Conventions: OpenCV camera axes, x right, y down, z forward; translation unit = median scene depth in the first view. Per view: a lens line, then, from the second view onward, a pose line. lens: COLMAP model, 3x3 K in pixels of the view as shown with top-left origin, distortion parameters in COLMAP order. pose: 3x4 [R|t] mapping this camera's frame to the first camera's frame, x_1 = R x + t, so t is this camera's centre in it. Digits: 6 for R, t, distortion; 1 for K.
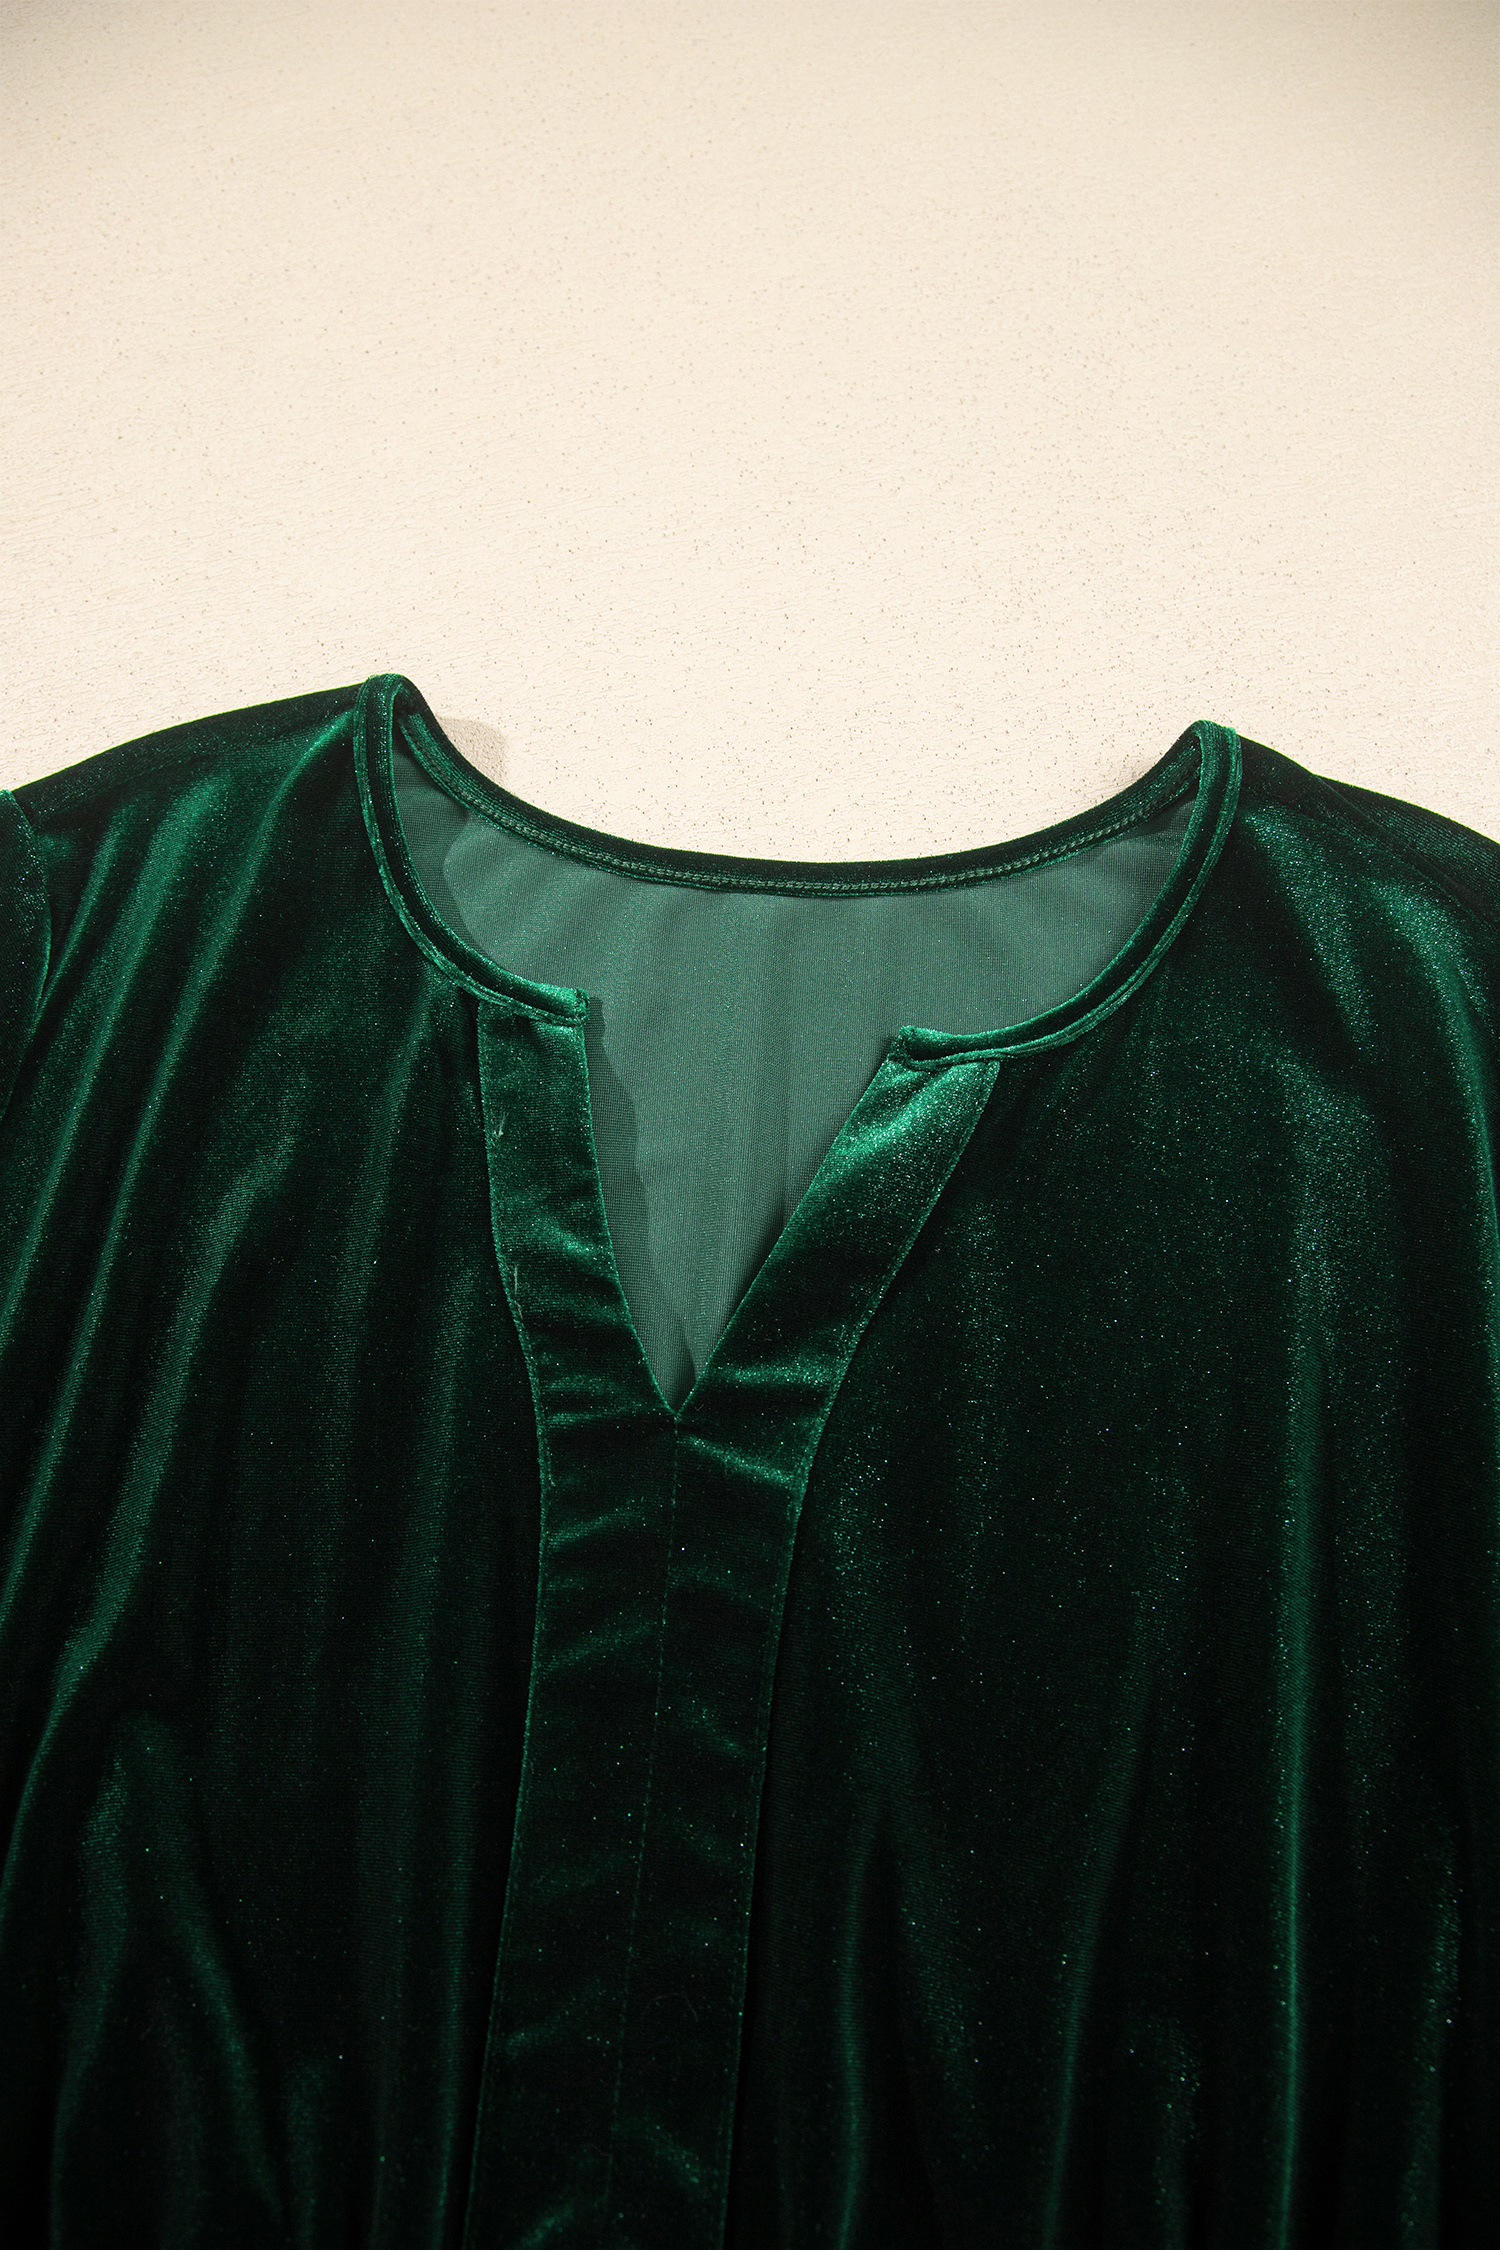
lens RADIAL K [[1771.3, 0, 753.0], [0, 1771.3, 1129.9], [0, 0, 1]] dist [-0.056898, 0.011320]
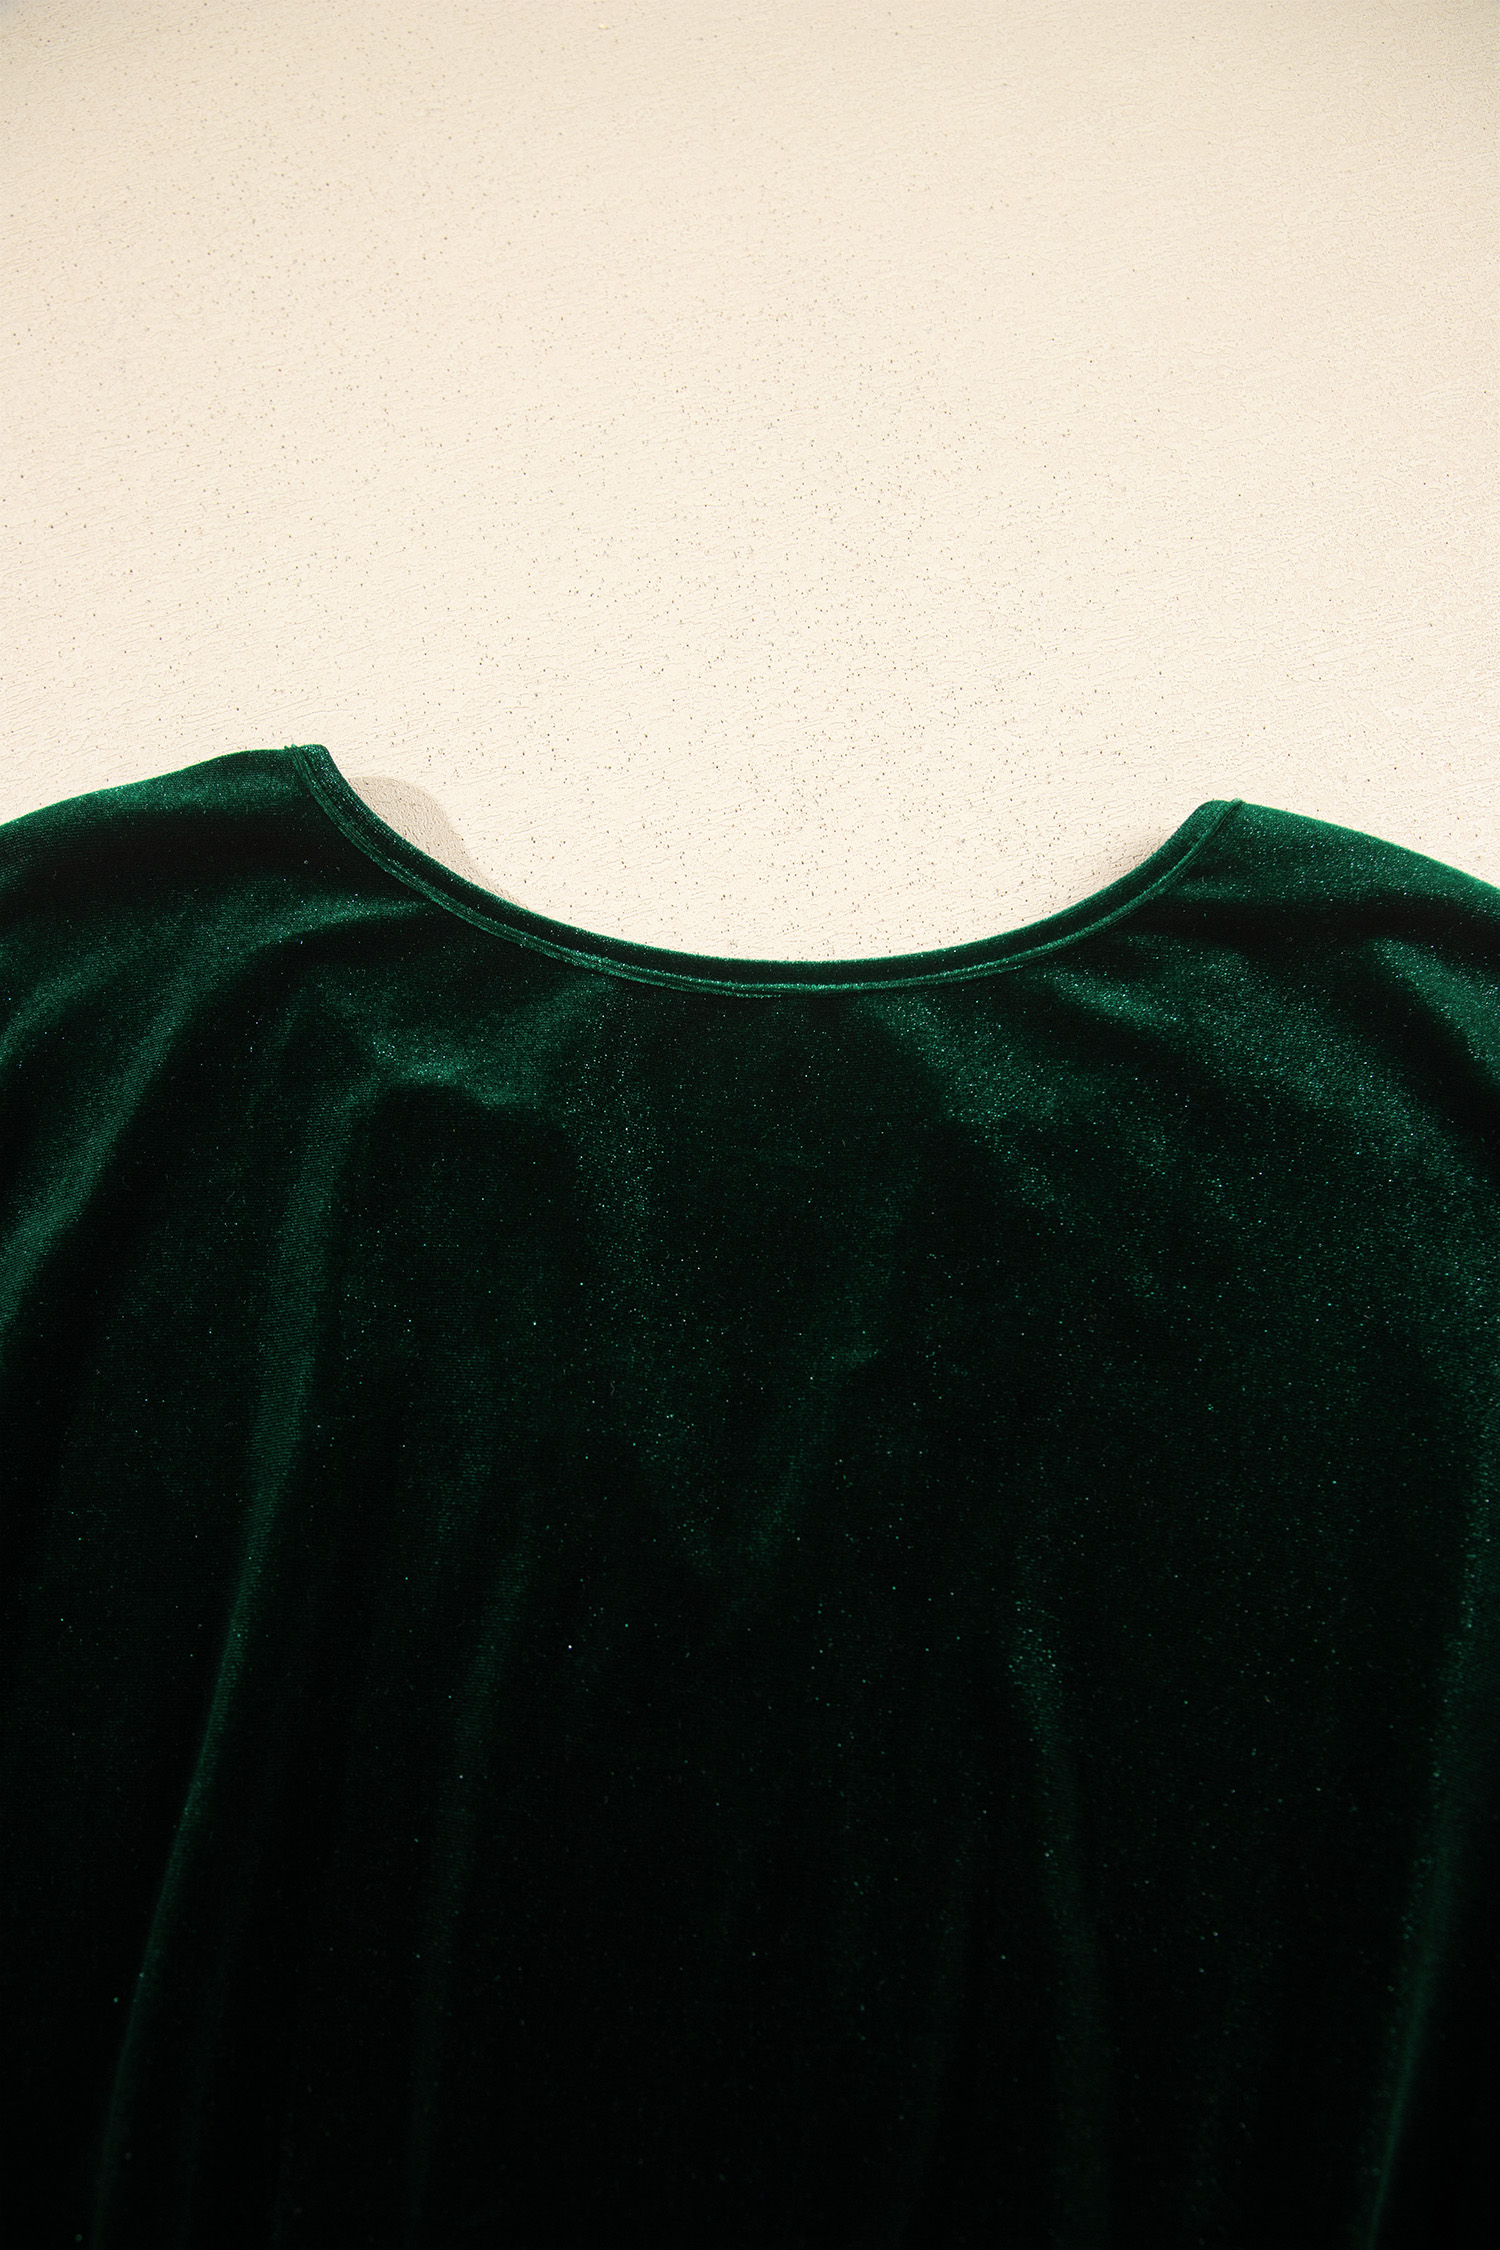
lens RADIAL K [[1771.3, 0, 742.9], [0, 1771.3, 1119.2], [0, 0, 1]] dist [-0.056898, 0.011320]
pose [[0.992090, 0.015392, 0.124581, 0.018559], [0.013880, 0.972919, -0.230731, 0.052828], [-0.124759, 0.230635, 0.965009, 0.223920]]
